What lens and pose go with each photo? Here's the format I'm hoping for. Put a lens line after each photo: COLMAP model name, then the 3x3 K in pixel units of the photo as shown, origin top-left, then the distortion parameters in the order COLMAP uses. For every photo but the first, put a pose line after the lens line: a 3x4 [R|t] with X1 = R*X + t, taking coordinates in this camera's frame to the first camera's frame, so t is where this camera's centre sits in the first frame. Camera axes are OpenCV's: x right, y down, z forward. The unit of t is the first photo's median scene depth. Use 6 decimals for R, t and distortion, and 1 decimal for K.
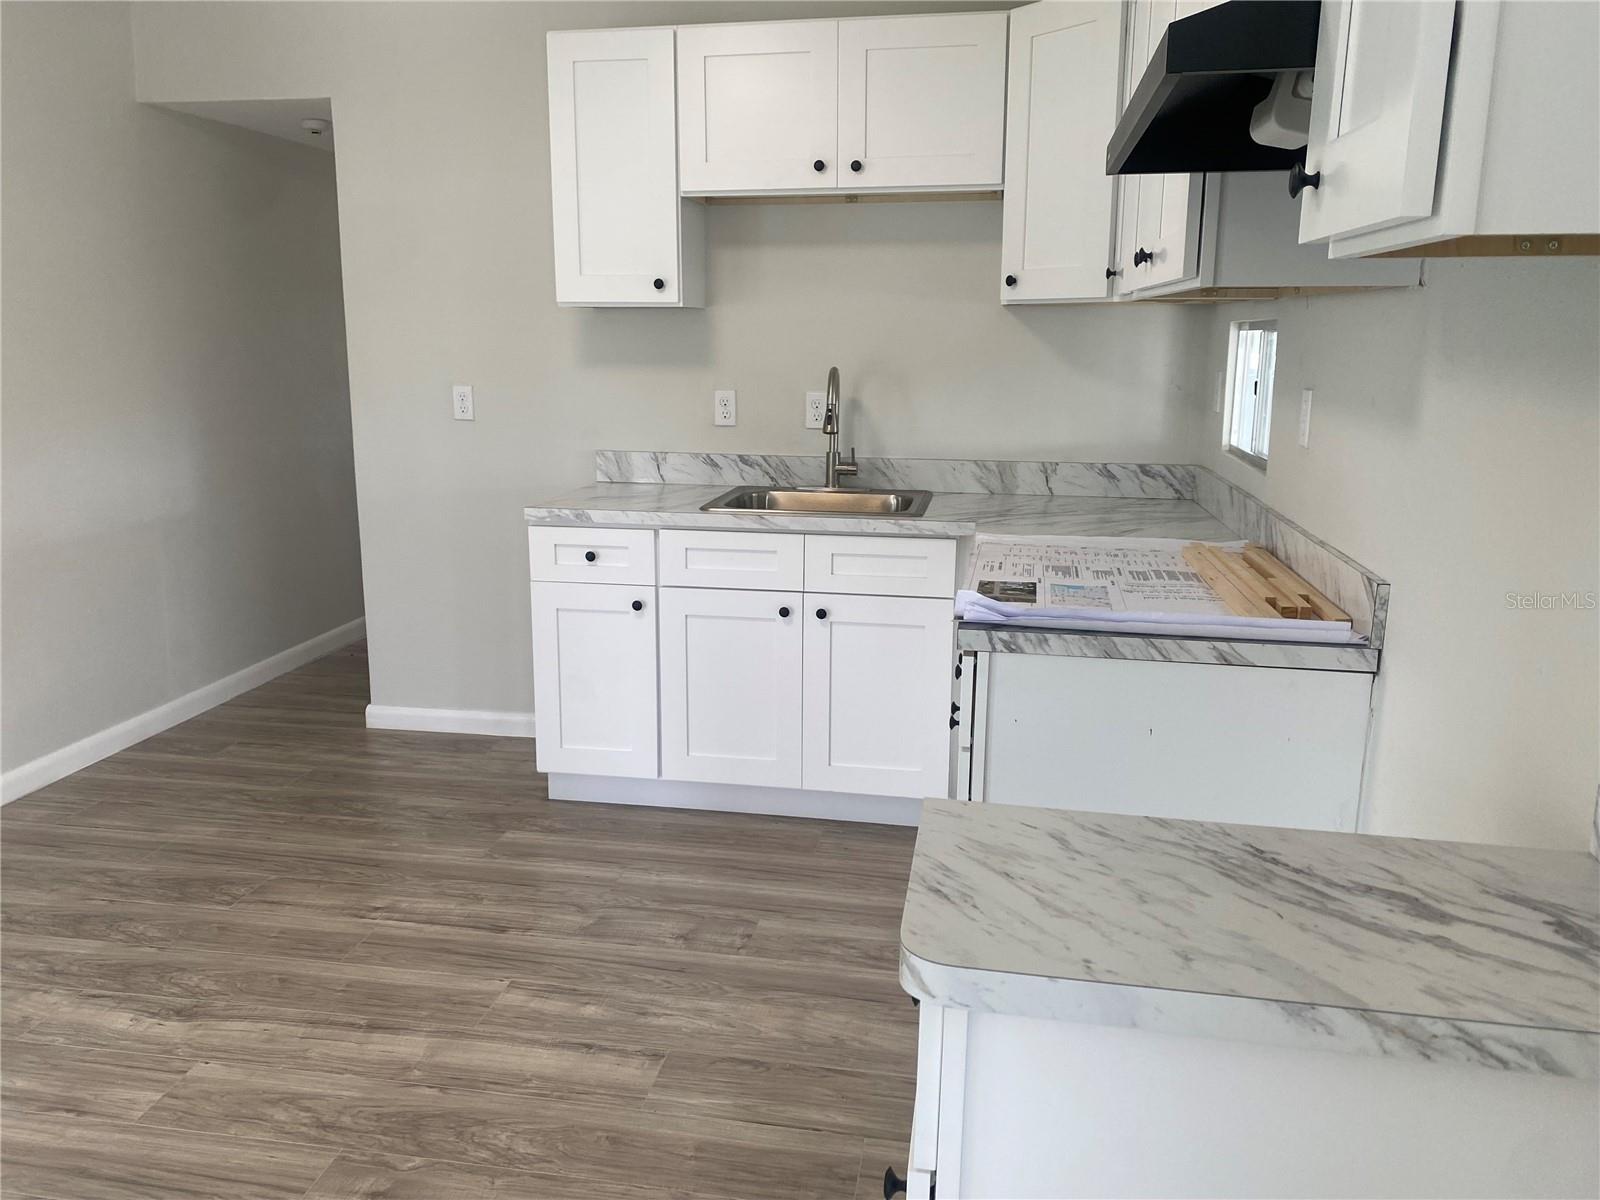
lens RADIAL K [[1211.0, 0, 800.0], [0, 1211.0, 602.4], [0, 0, 1]] dist [0.026357, -0.033197]
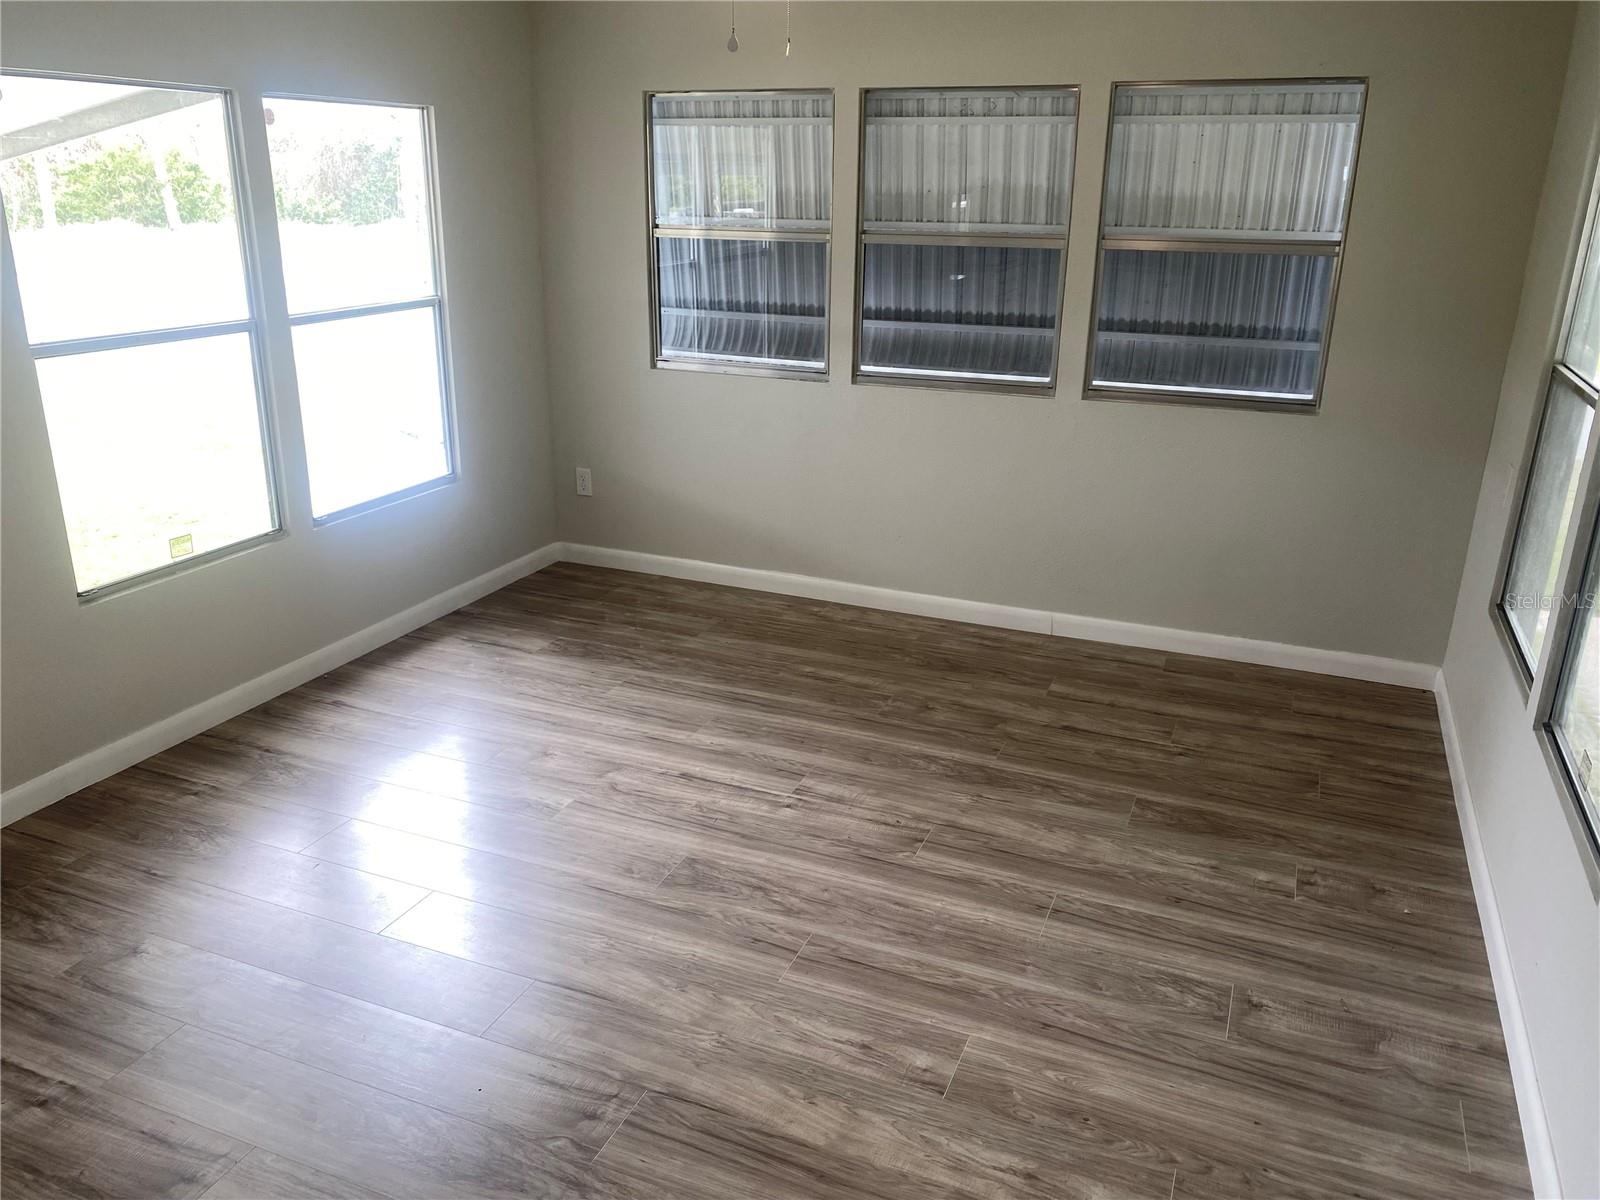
lens RADIAL K [[1211.0, 0, 807.1], [0, 1211.0, 599.6], [0, 0, 1]] dist [0.026357, -0.033197]
pose [[-0.972695, -0.089614, 0.214089, -0.212568], [0.034938, 0.855397, 0.516793, -0.467374], [-0.229443, 0.510162, -0.828909, 1.831716]]
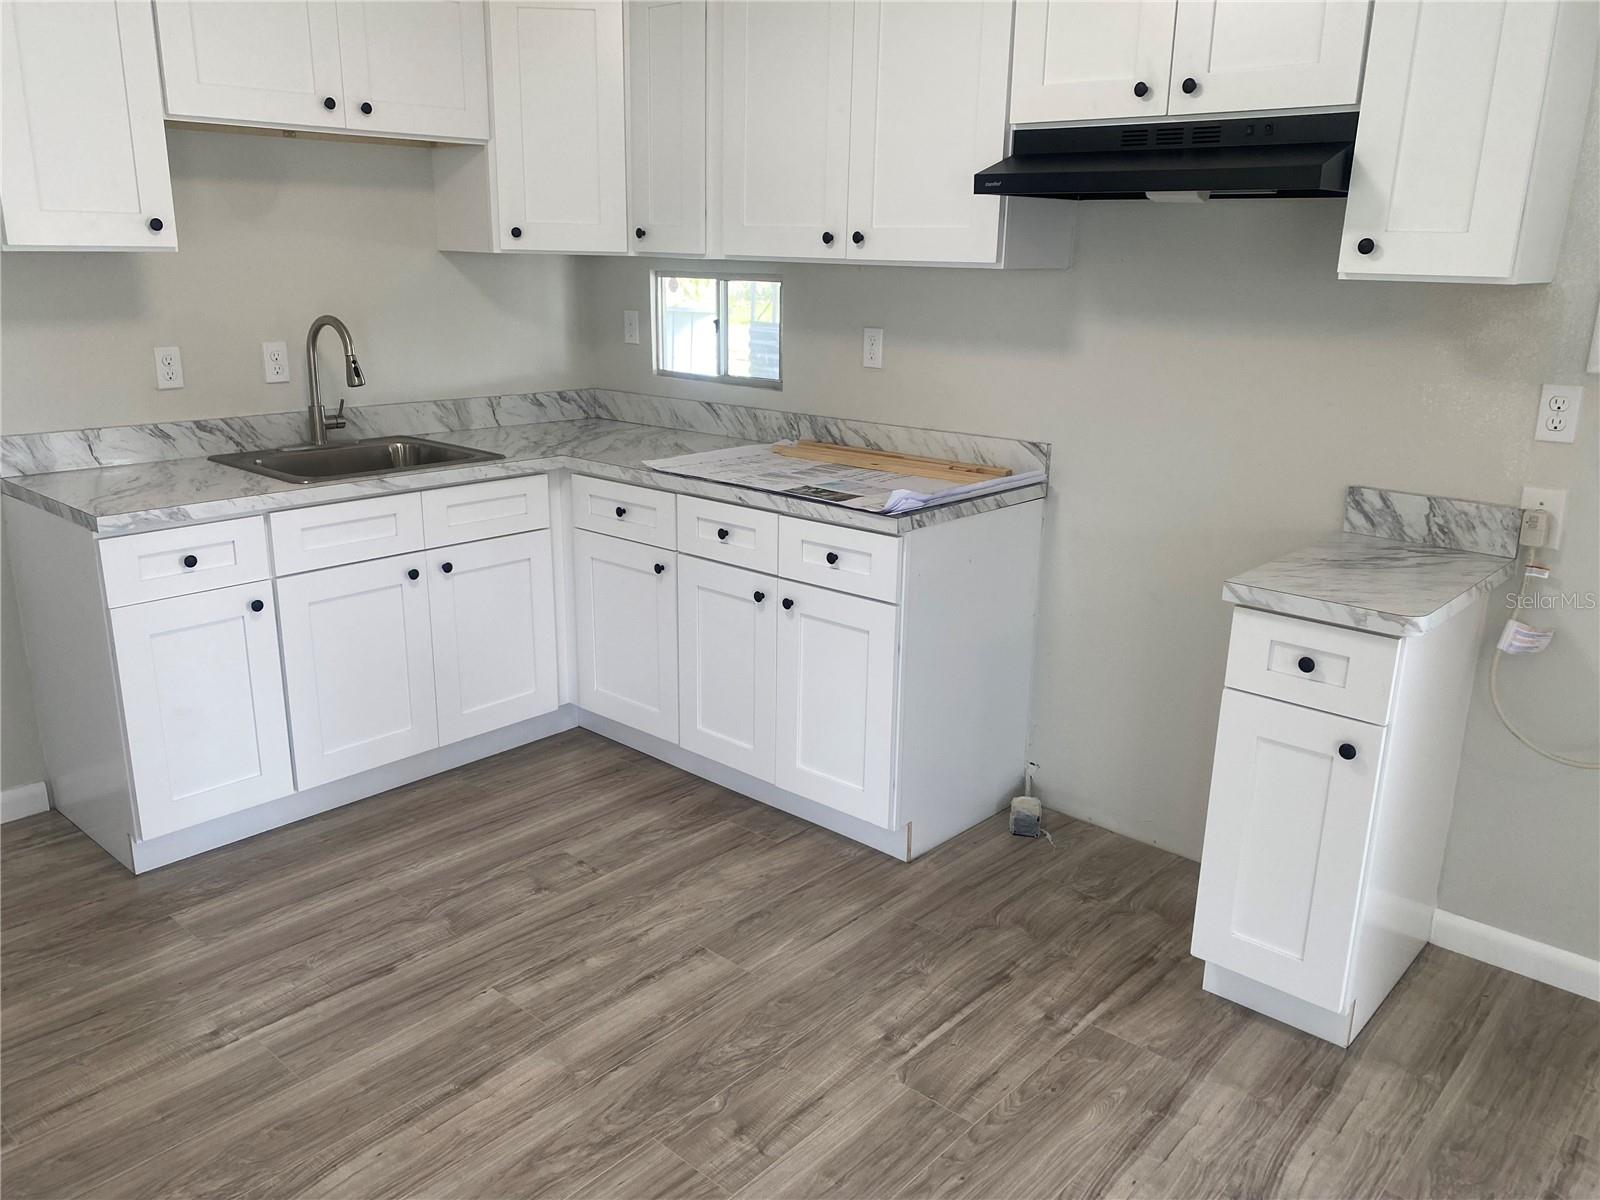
lens RADIAL K [[1211.0, 0, 790.8], [0, 1211.0, 588.7], [0, 0, 1]] dist [0.026357, -0.033197]
pose [[0.529471, -0.222449, 0.818643, -0.672985], [0.167689, 0.973411, 0.156048, -0.084192], [-0.831589, 0.054655, 0.552696, 0.212280]]
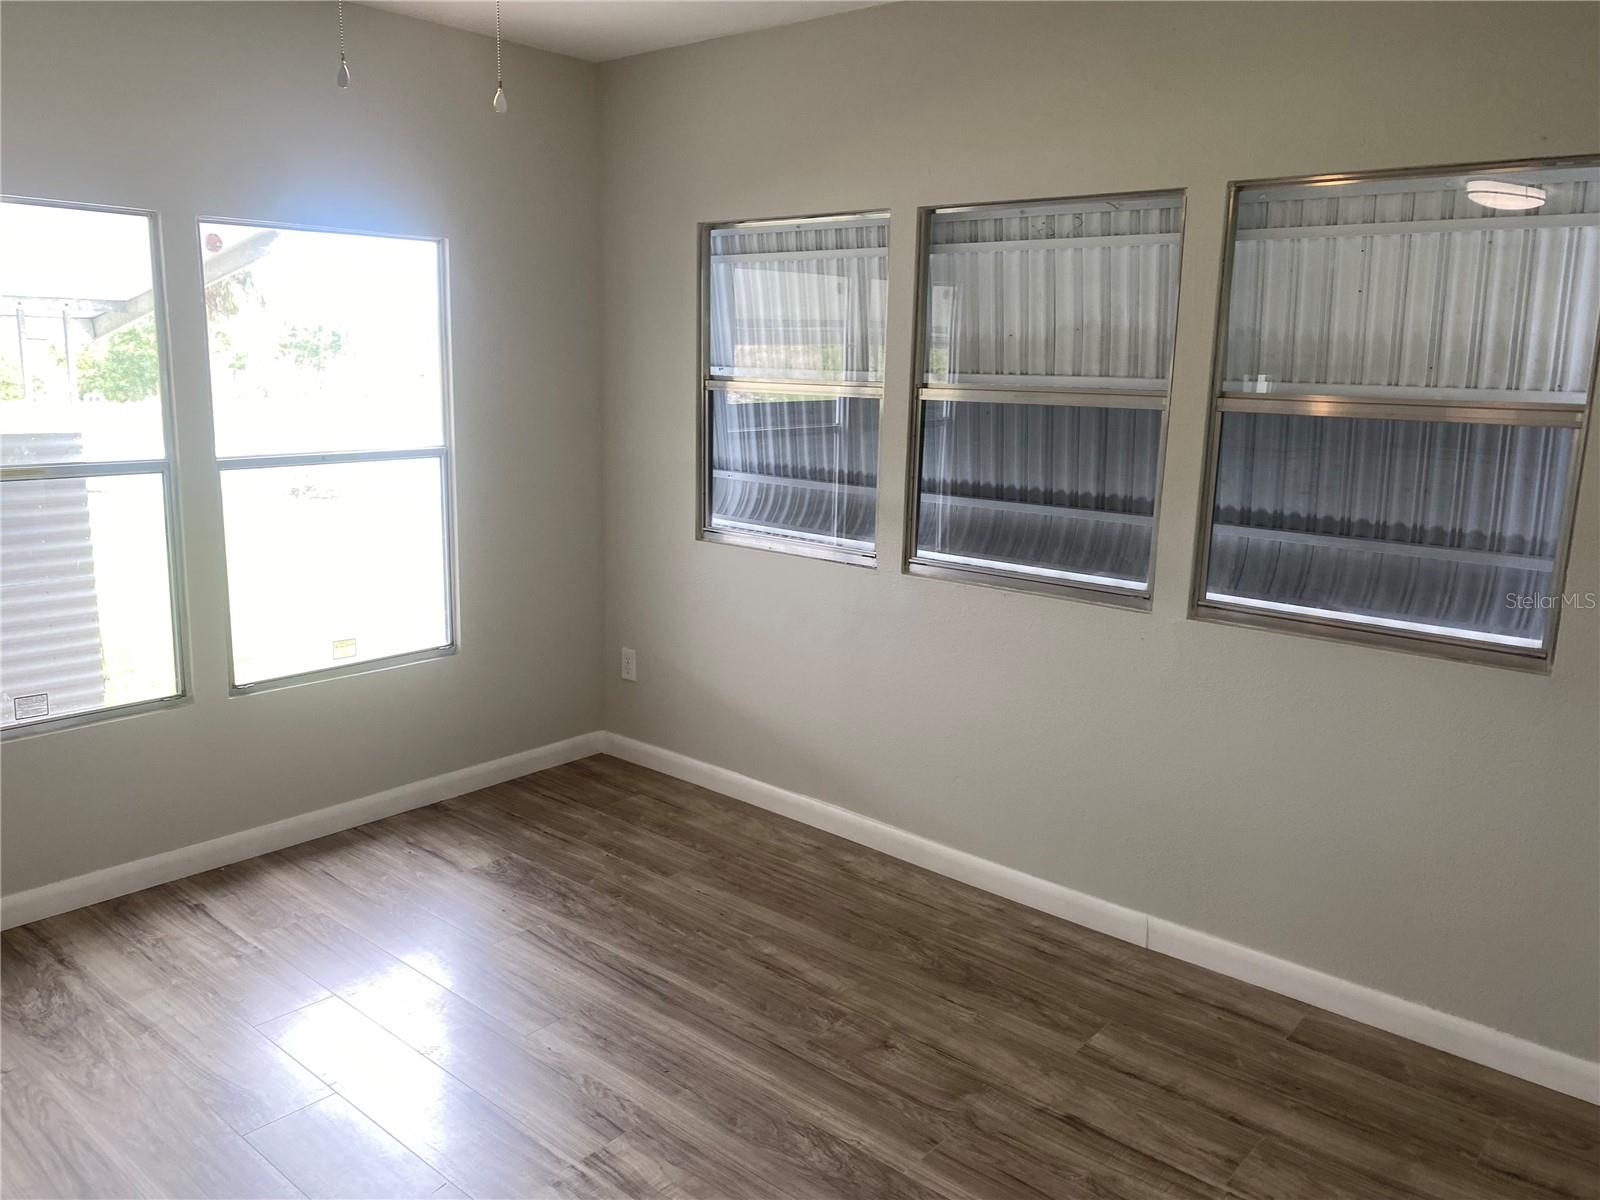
lens RADIAL K [[1211.0, 0, 785.1], [0, 1211.0, 597.8], [0, 0, 1]] dist [0.026357, -0.033197]
pose [[-0.847194, -0.127432, 0.515775, -0.412342], [0.088737, 0.923231, 0.373859, -0.351789], [-0.523821, 0.362499, -0.770847, 1.435762]]
